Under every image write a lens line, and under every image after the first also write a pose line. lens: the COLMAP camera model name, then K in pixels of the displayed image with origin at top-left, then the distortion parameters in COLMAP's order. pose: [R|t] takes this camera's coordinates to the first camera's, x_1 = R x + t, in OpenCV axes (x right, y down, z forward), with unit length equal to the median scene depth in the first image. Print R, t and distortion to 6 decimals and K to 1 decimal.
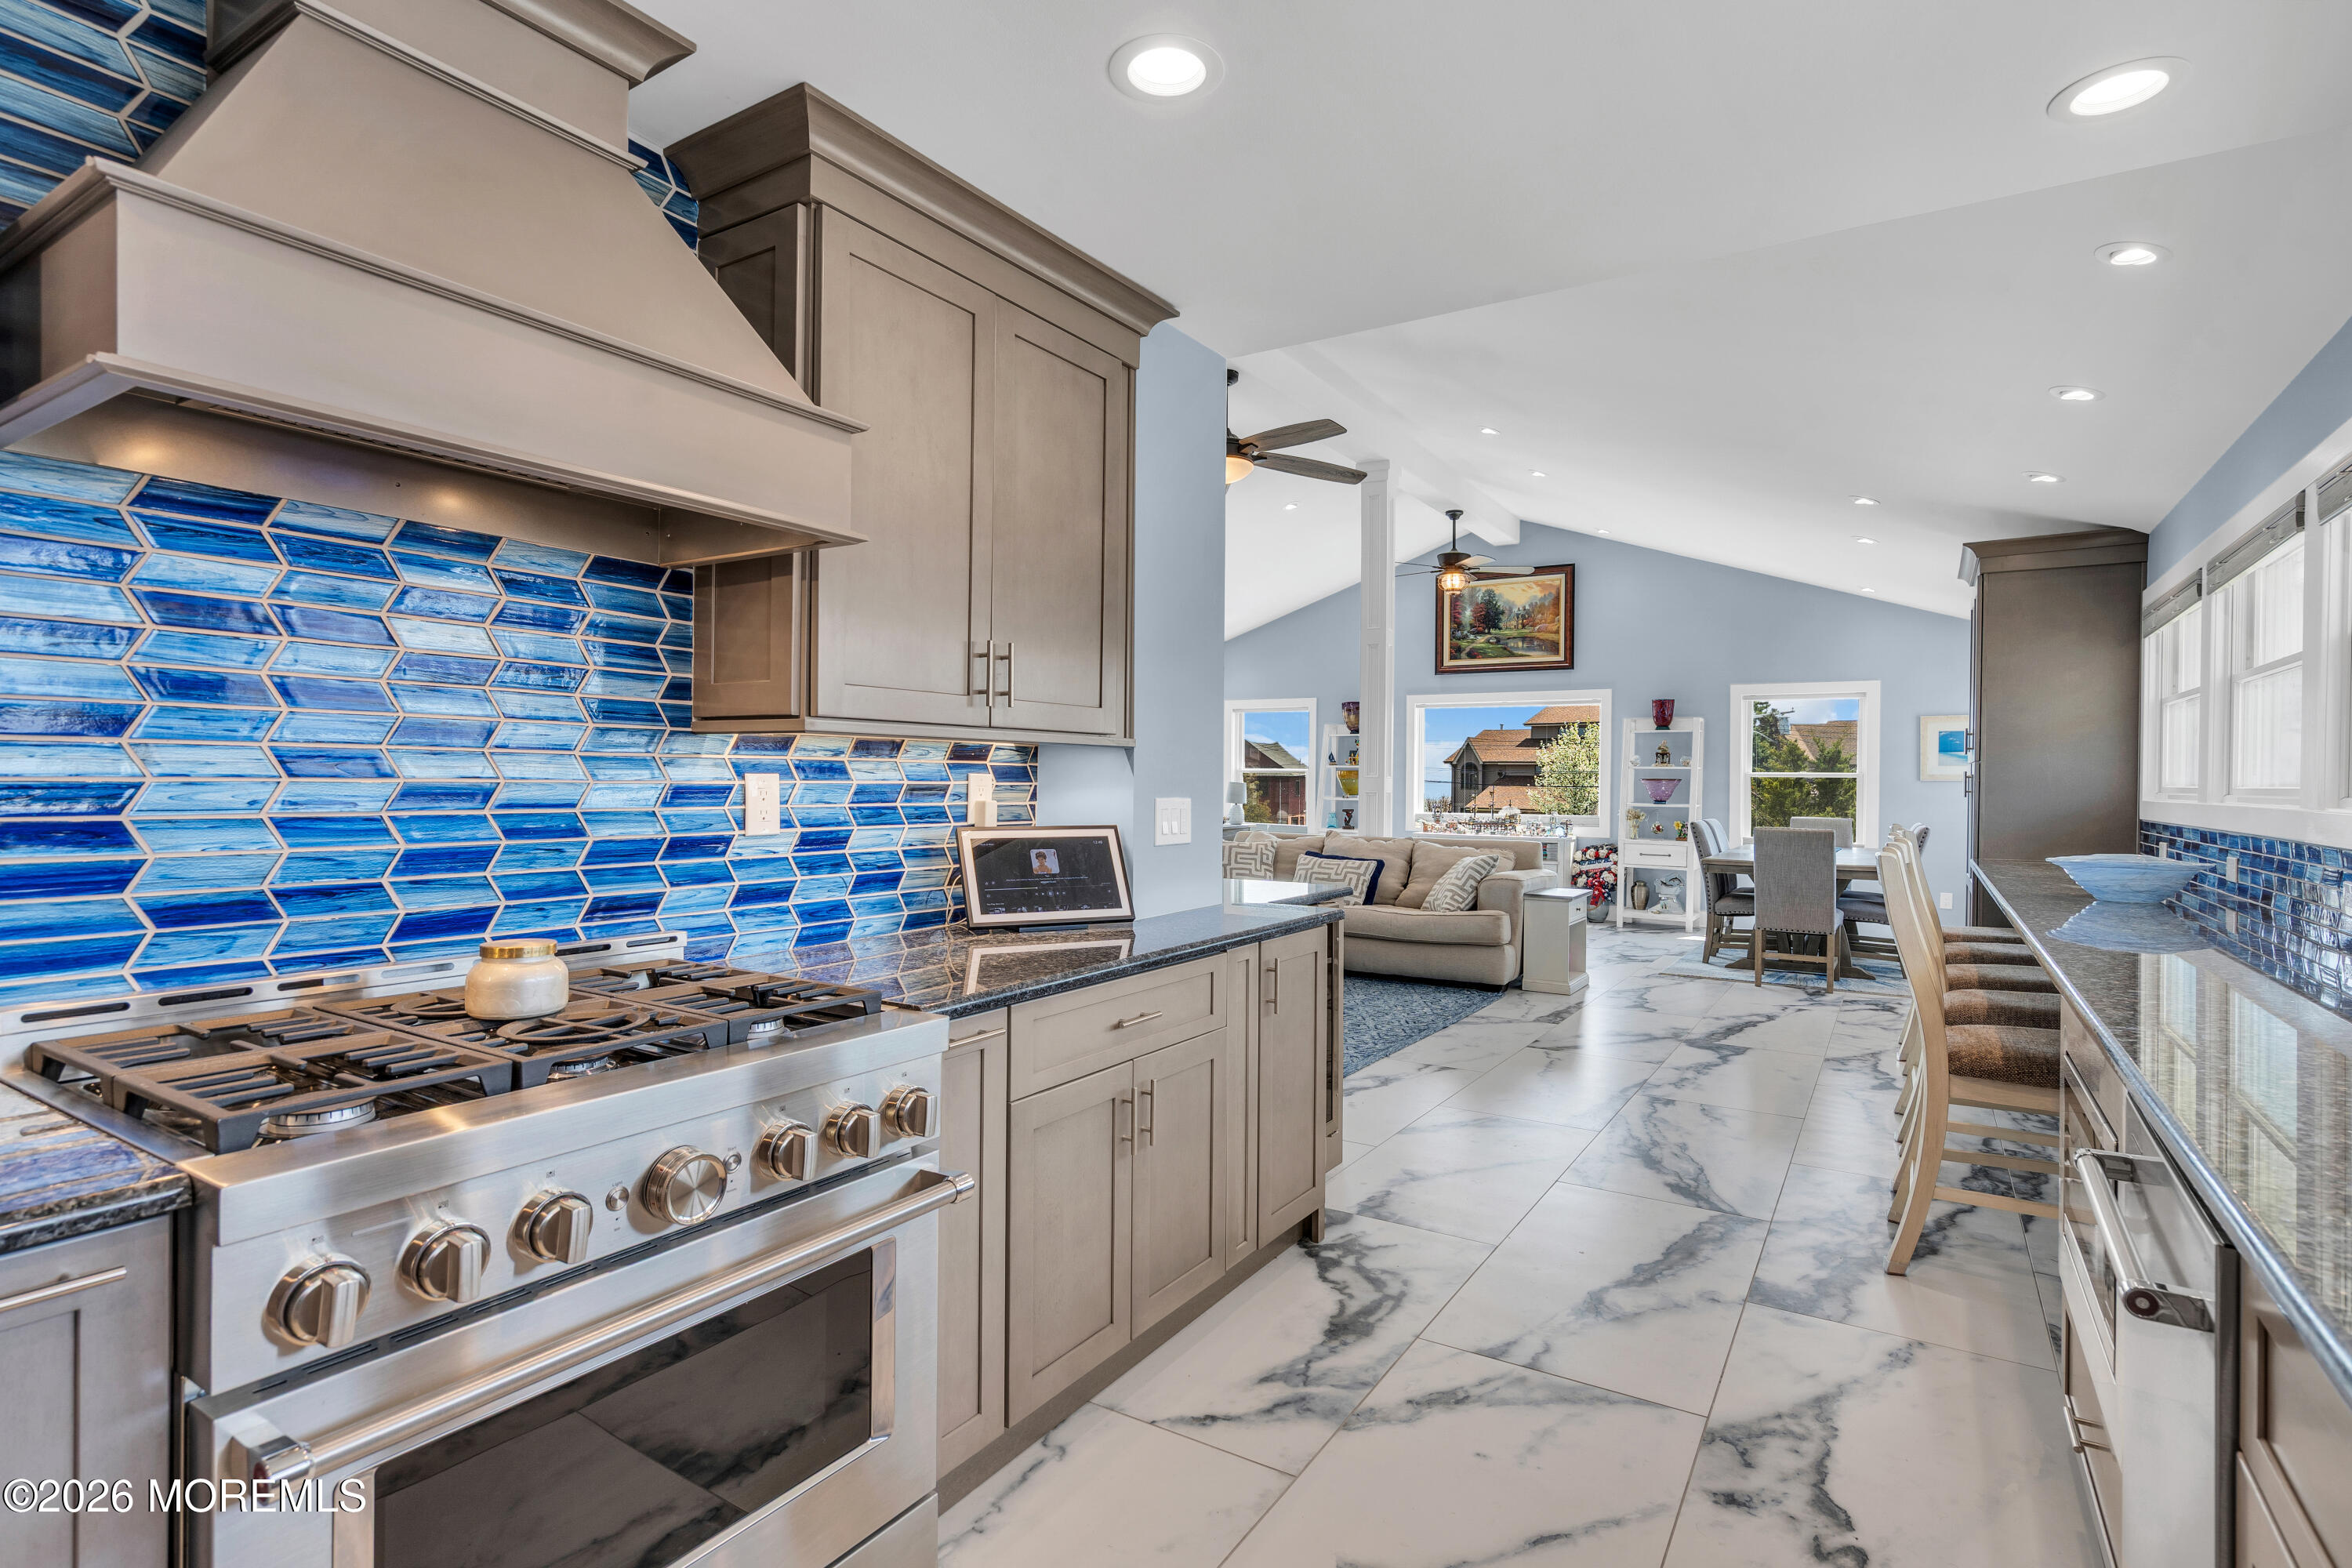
lens RADIAL K [[1145.9, 0, 1192.0], [0, 1145.9, 787.3], [0, 0, 1]] dist [0.003740, 0.000597]
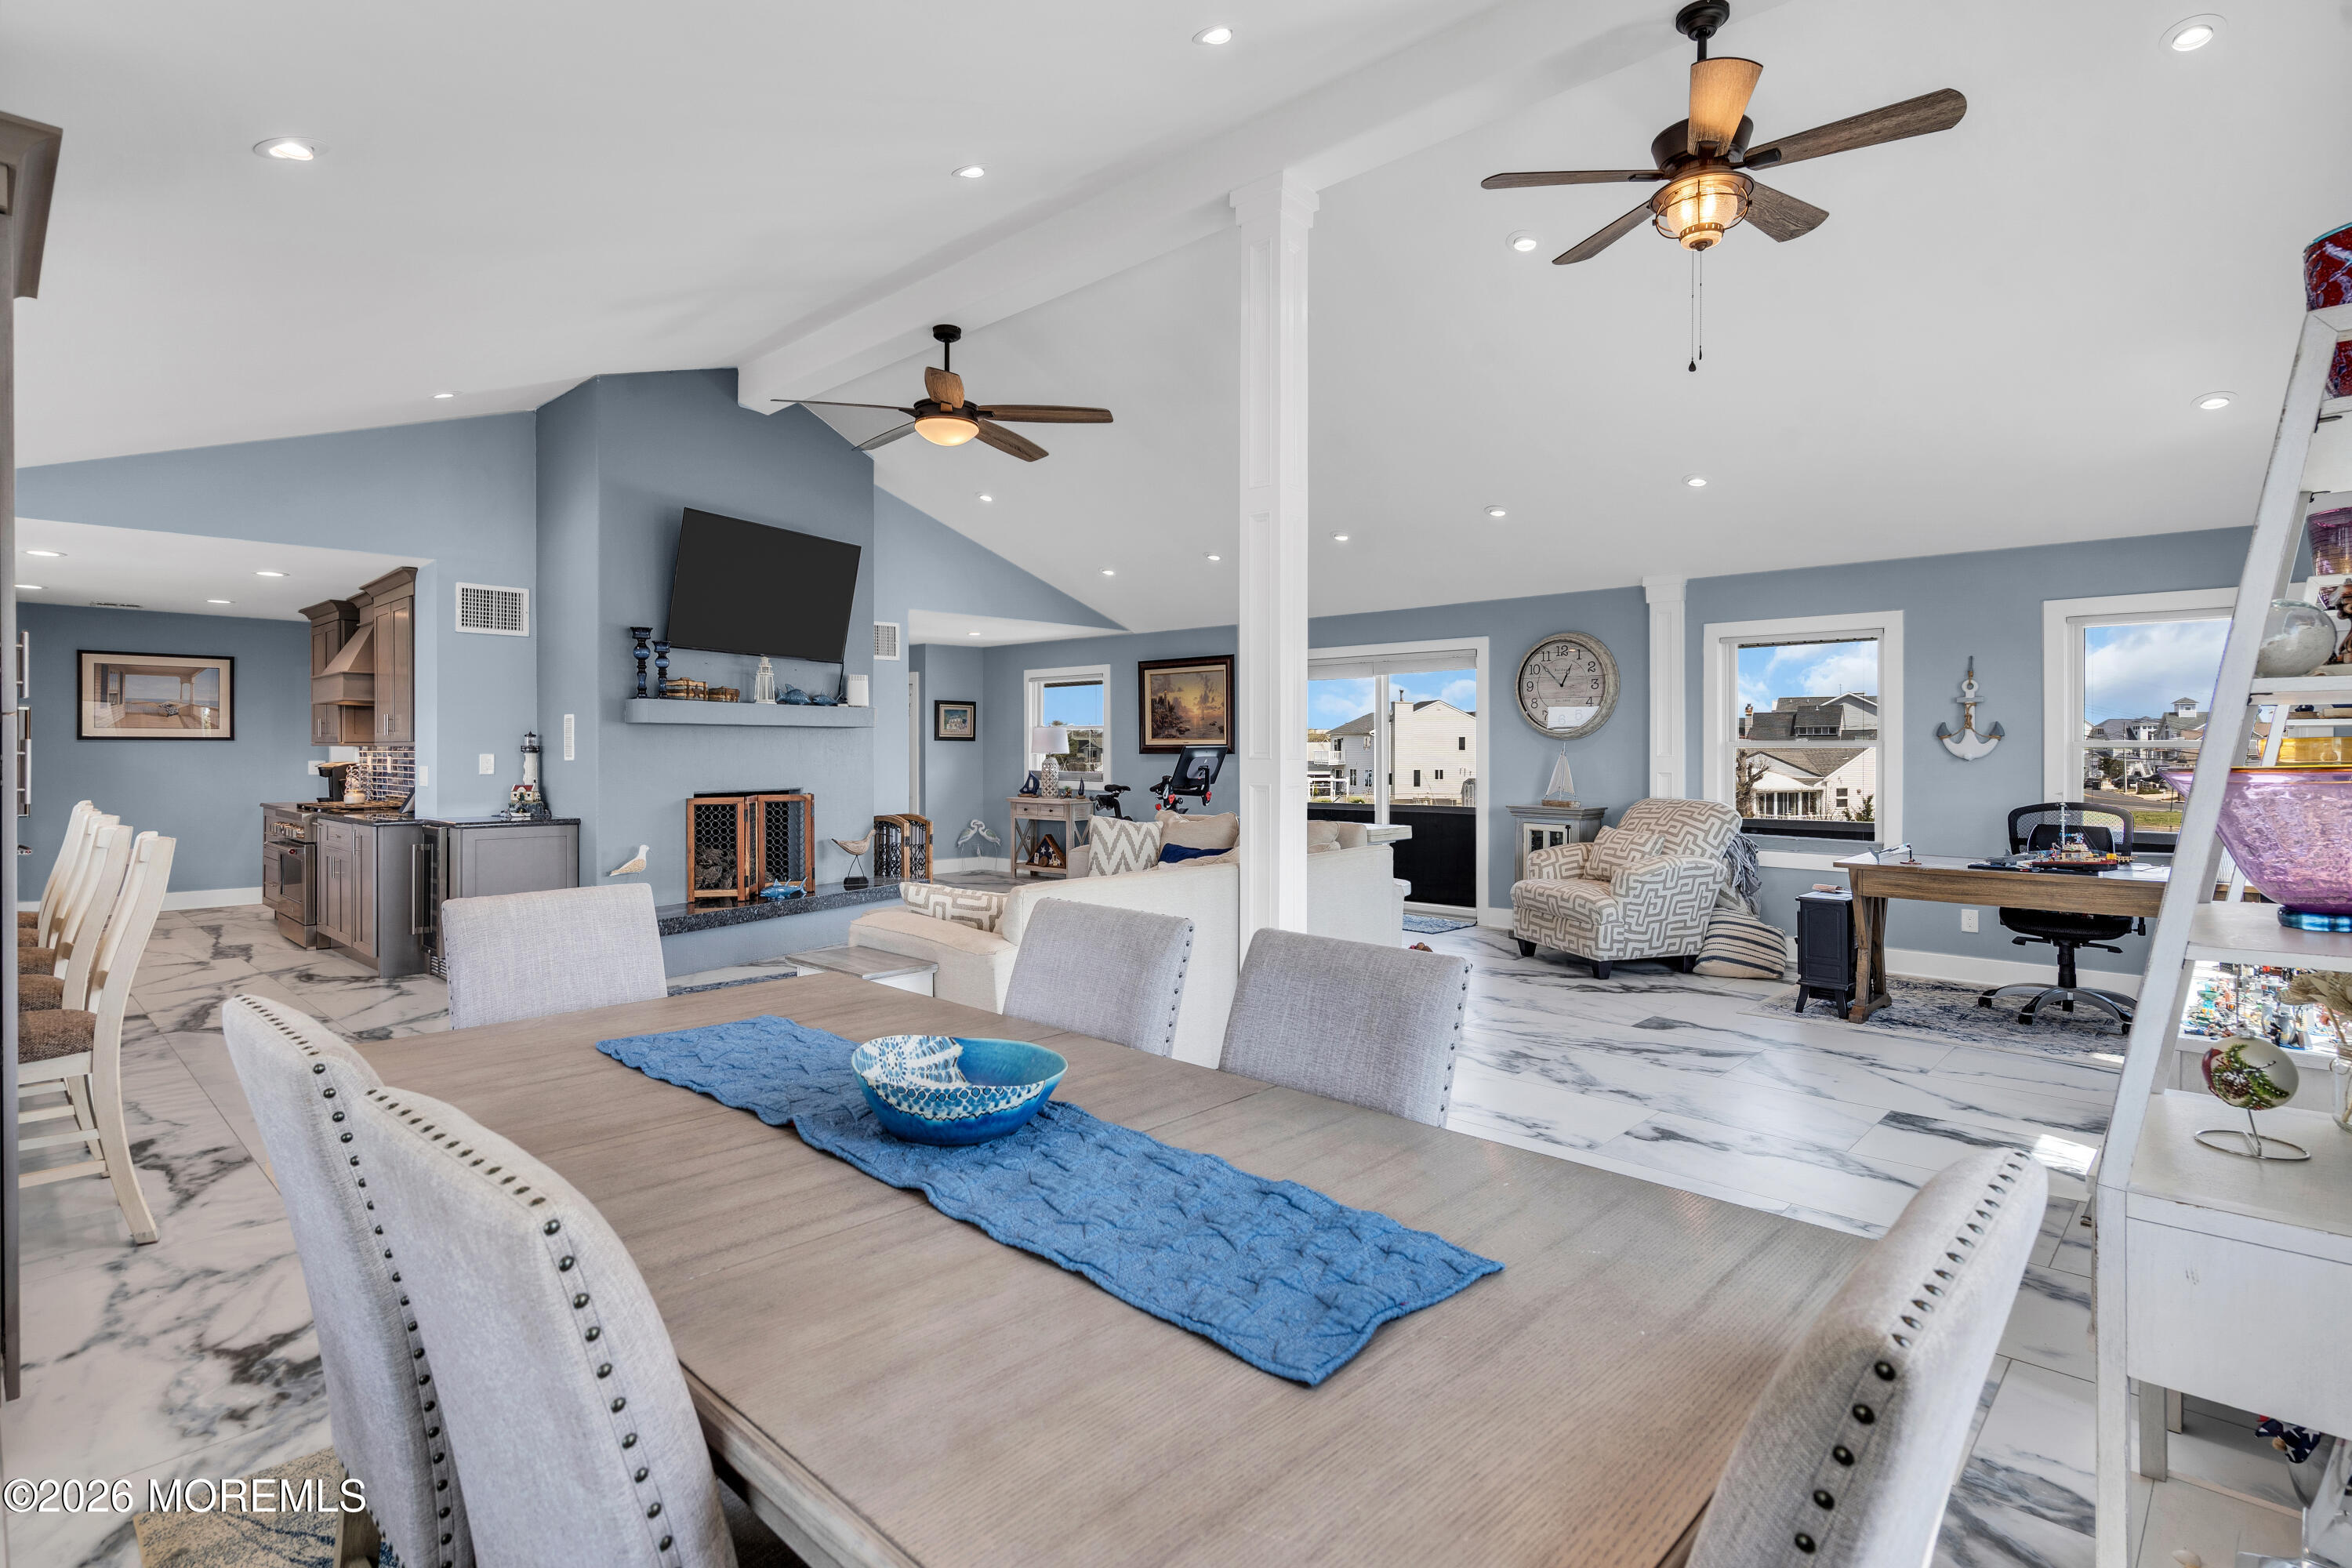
lens RADIAL K [[1145.9, 0, 1158.0], [0, 1145.9, 753.2], [0, 0, 1]] dist [0.003740, 0.000597]
pose [[-0.199018, -0.005484, -0.979980, 2.515437], [-0.010130, 0.999942, -0.003538, -0.030924], [0.979943, 0.009223, -0.199063, 3.735407]]
